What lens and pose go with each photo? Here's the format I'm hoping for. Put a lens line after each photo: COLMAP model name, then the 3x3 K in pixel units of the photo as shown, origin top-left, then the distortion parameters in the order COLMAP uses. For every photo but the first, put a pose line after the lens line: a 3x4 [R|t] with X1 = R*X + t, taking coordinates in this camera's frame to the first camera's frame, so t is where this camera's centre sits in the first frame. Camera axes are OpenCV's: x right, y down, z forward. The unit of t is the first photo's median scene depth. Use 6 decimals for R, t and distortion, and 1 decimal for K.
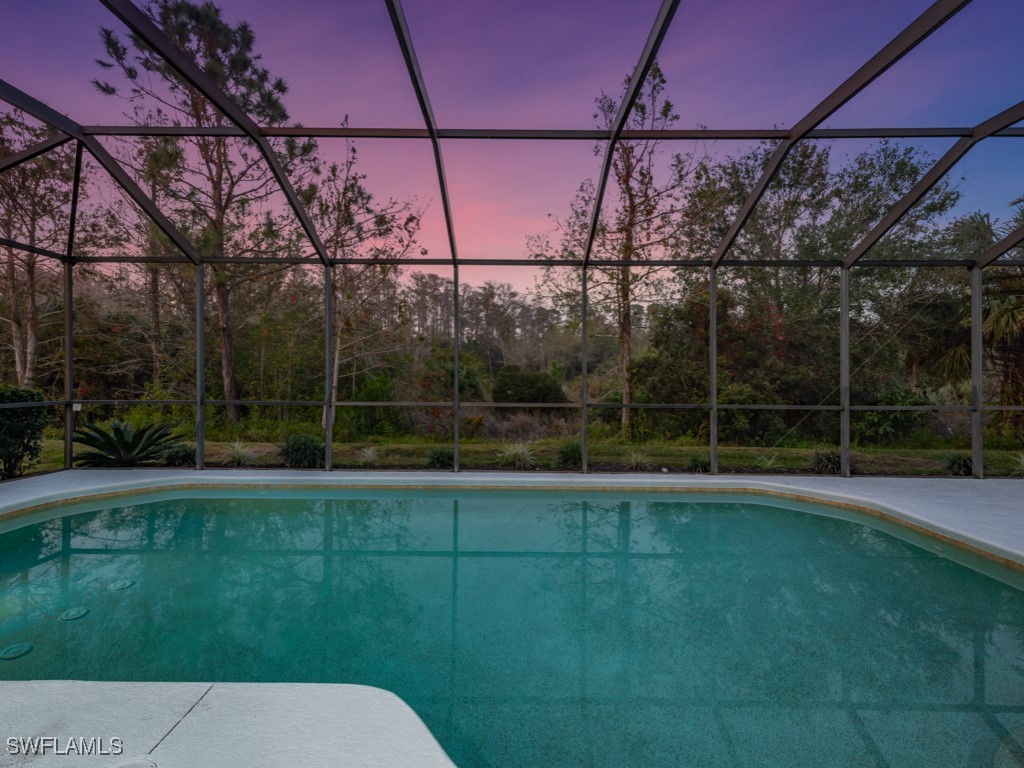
lens RADIAL K [[437.9, 0, 501.7], [0, 437.9, 372.8], [0, 0, 1]] dist [0.000549, 0.000031]
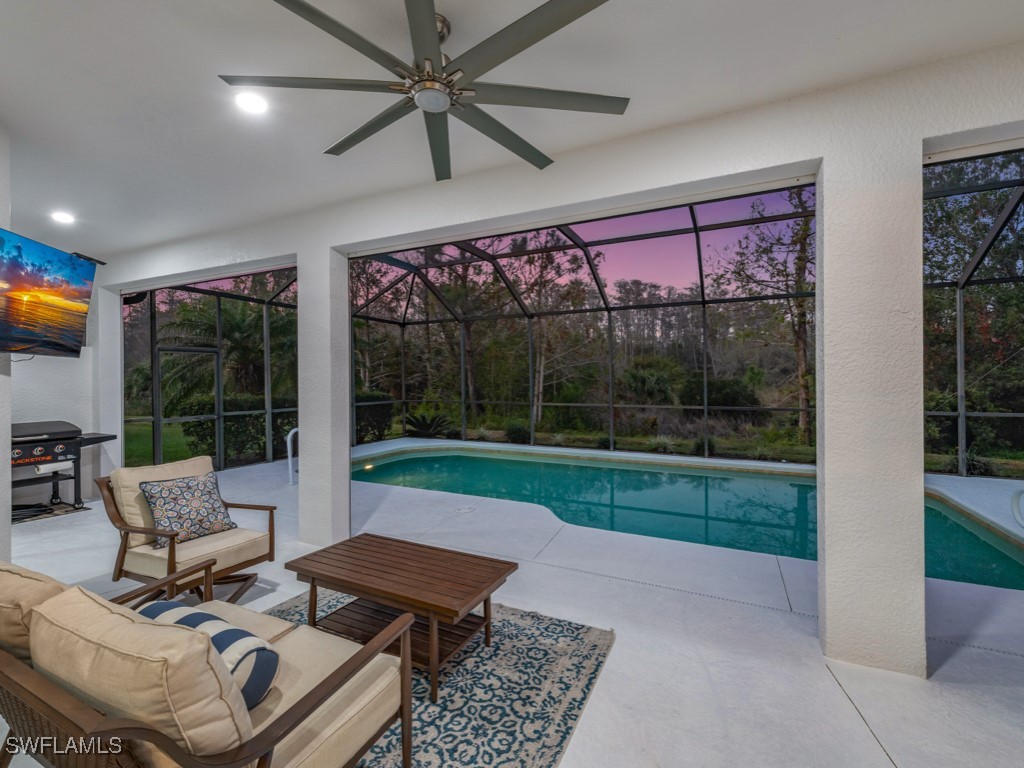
lens RADIAL K [[444.9, 0, 512.0], [0, 444.9, 384.0], [0, 0, 1]] dist [0.000621, 0.000288]
pose [[0.900944, -0.005139, -0.433906, 0.124676], [0.012836, 0.999808, 0.014812, -0.013717], [0.433746, -0.018914, 0.900837, -0.252437]]
